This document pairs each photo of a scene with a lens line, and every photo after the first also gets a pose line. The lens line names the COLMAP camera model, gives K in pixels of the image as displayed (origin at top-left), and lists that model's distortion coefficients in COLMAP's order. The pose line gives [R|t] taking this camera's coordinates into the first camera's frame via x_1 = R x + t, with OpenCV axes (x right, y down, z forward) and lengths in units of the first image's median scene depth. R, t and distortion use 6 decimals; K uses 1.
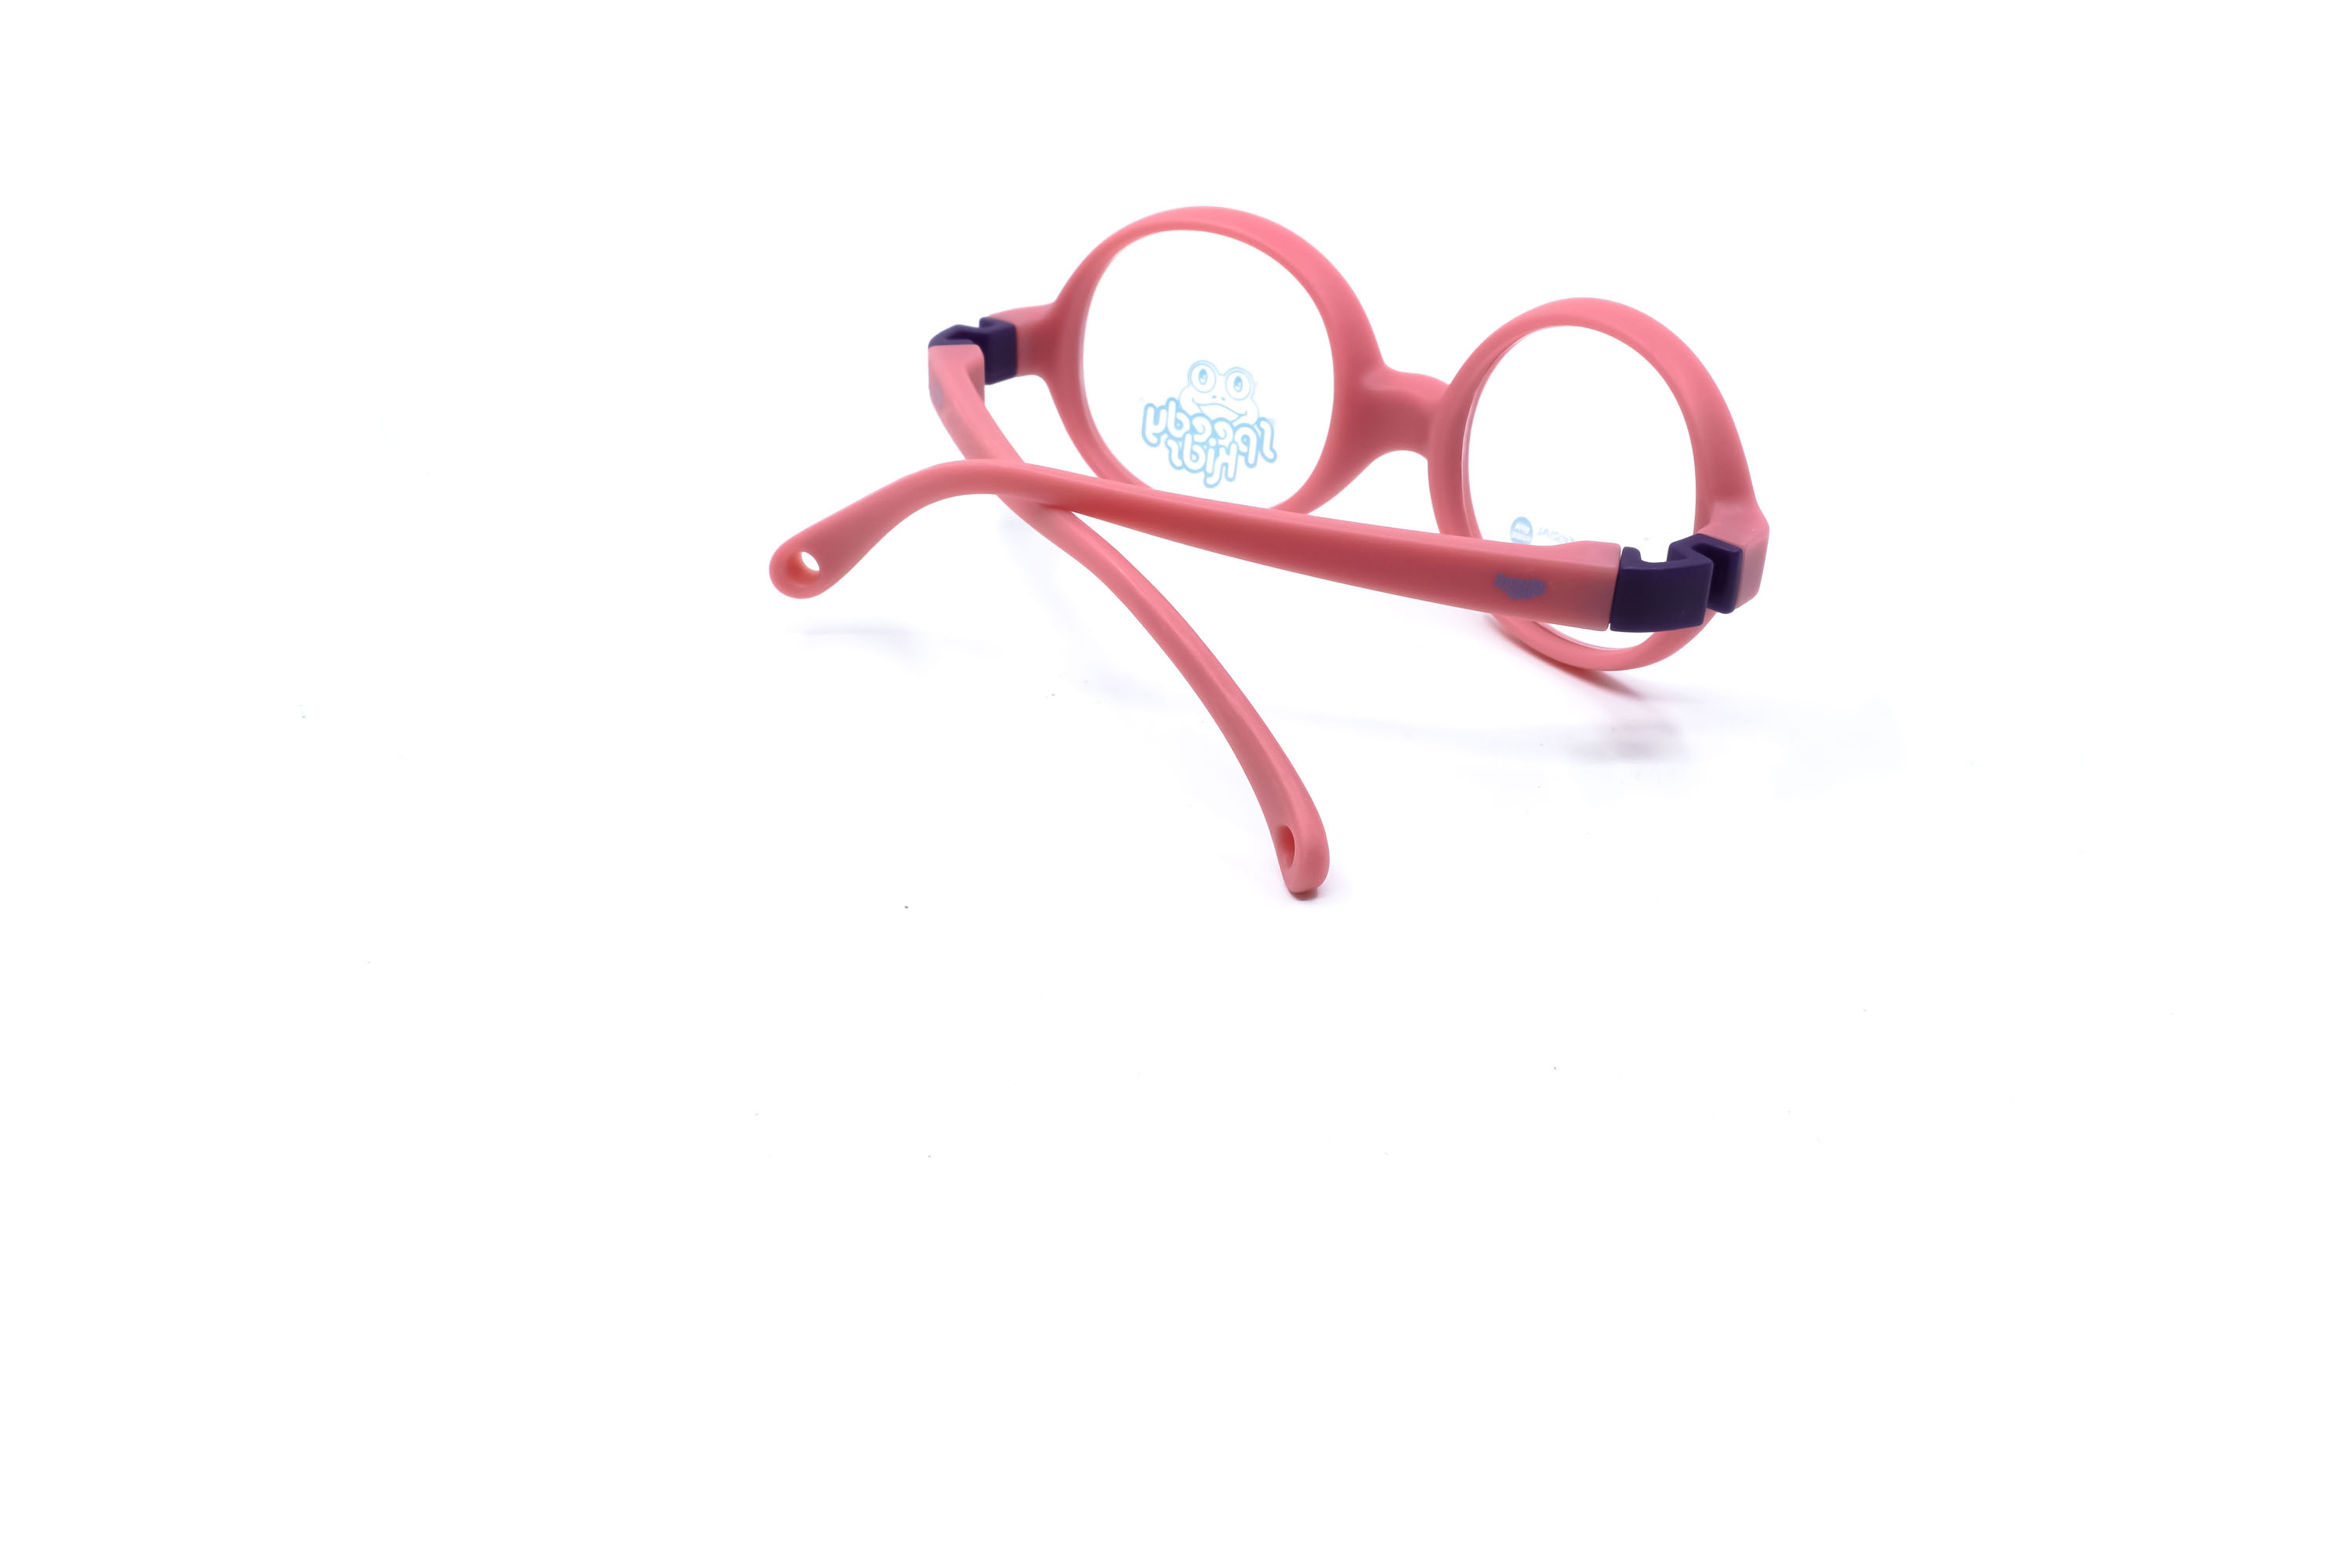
lens RADIAL K [[2395.1, 0, 1176.0], [0, 2395.1, 784.0], [0, 0, 1]] dist [-0.002846, 0.000586]
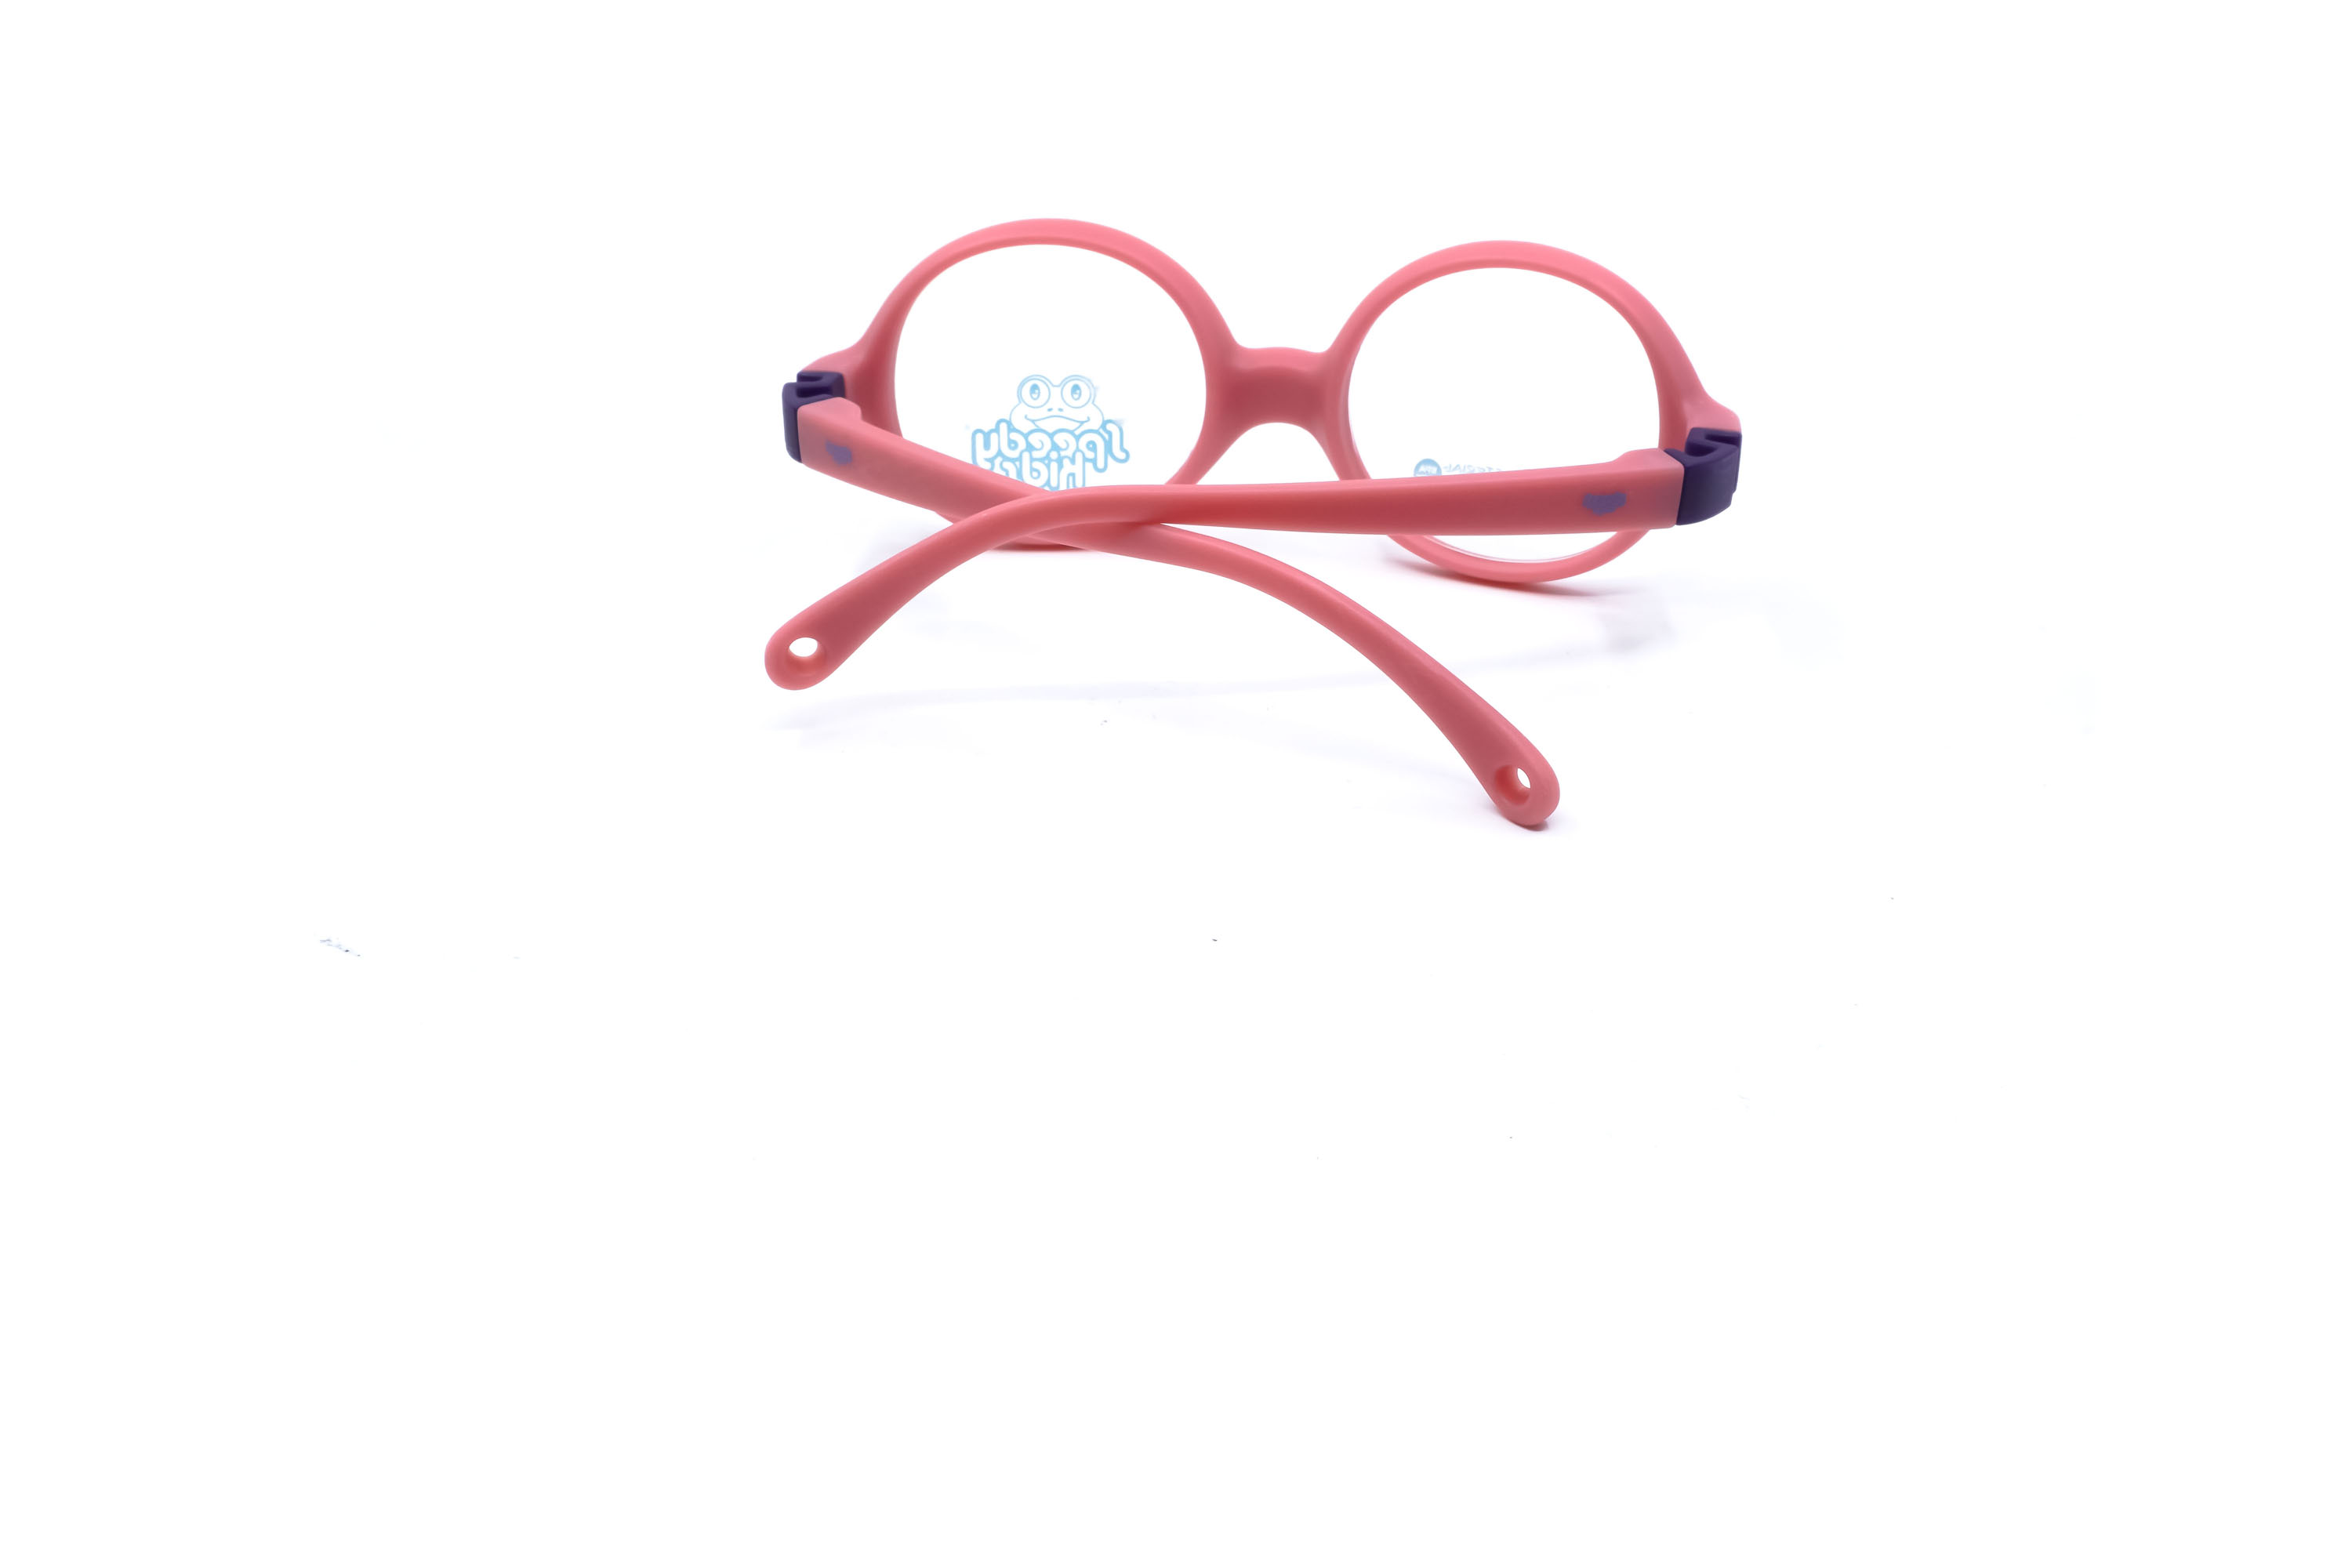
lens RADIAL K [[2395.1, 0, 1176.0], [0, 2395.1, 784.0], [0, 0, 1]] dist [-0.002846, 0.000586]
pose [[0.867485, -0.242821, 0.434175, -0.406856], [0.247940, 0.967691, 0.045814, -0.044157], [-0.431272, 0.067907, 0.899663, 0.096051]]
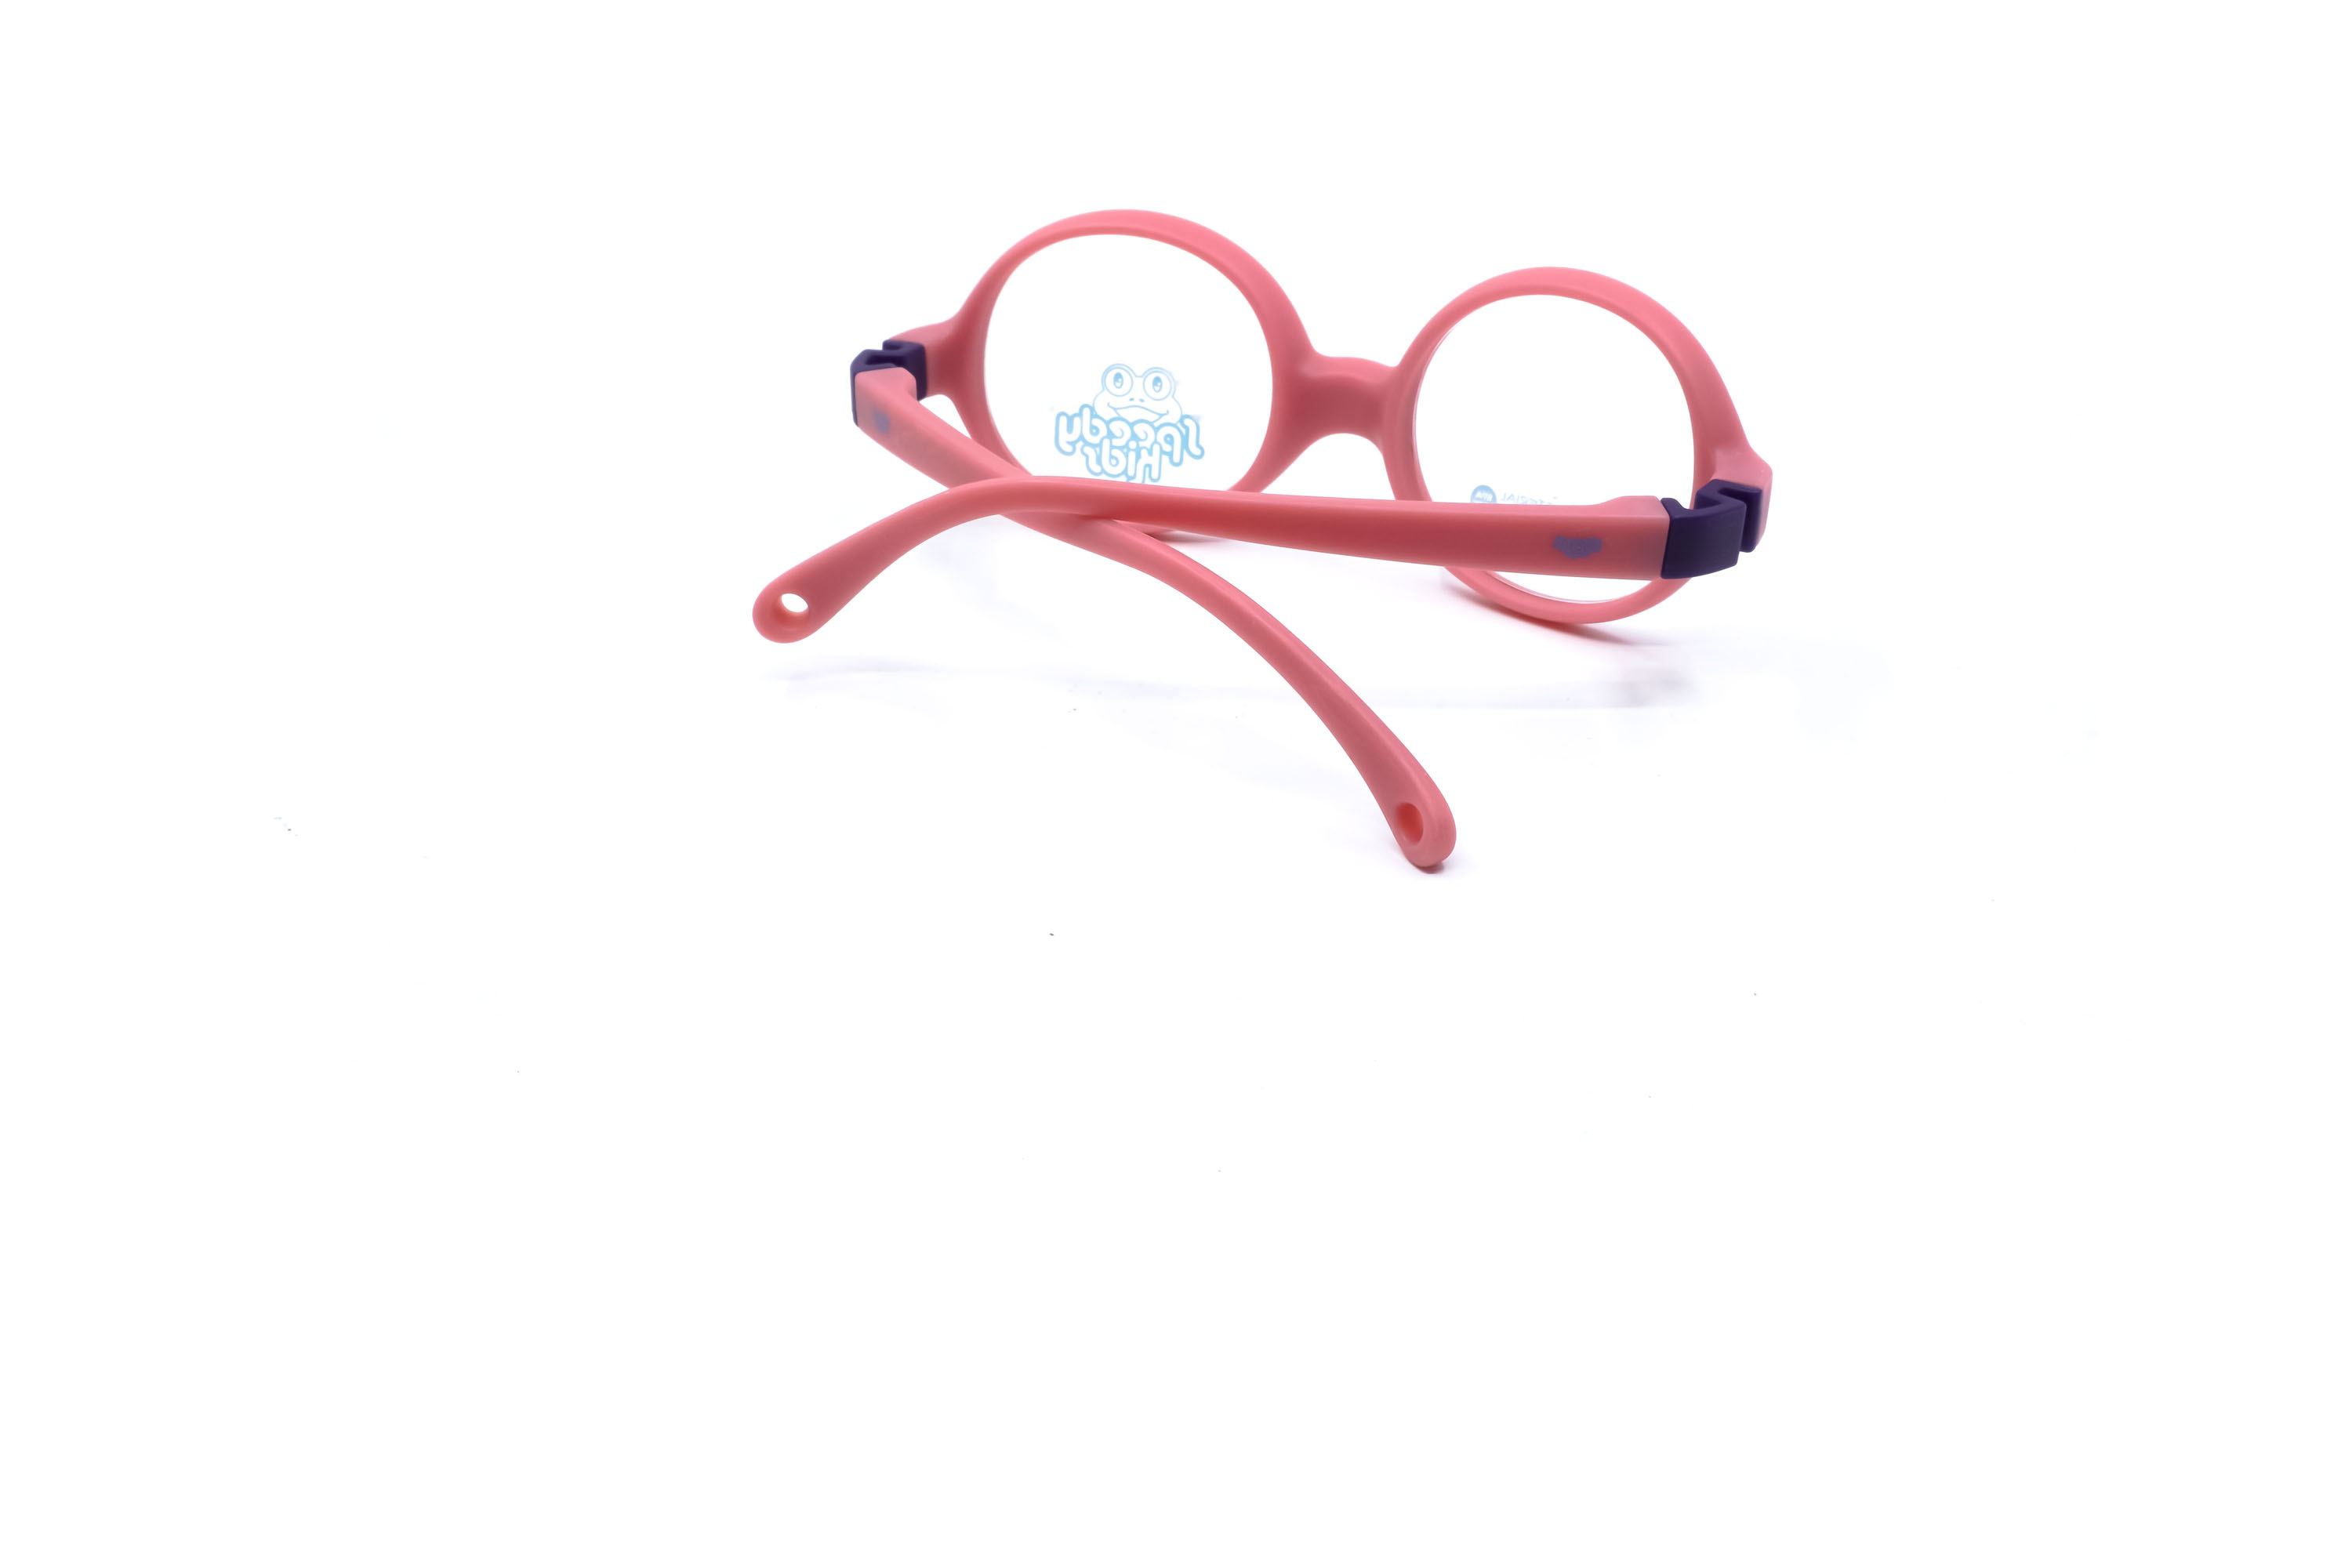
lens RADIAL K [[2395.1, 0, 1176.0], [0, 2395.1, 784.0], [0, 0, 1]] dist [-0.002846, 0.000586]
pose [[0.966642, -0.125287, 0.223396, -0.209480], [0.126564, 0.991921, 0.008652, -0.008773], [-0.222675, 0.019910, 0.974689, 0.025211]]
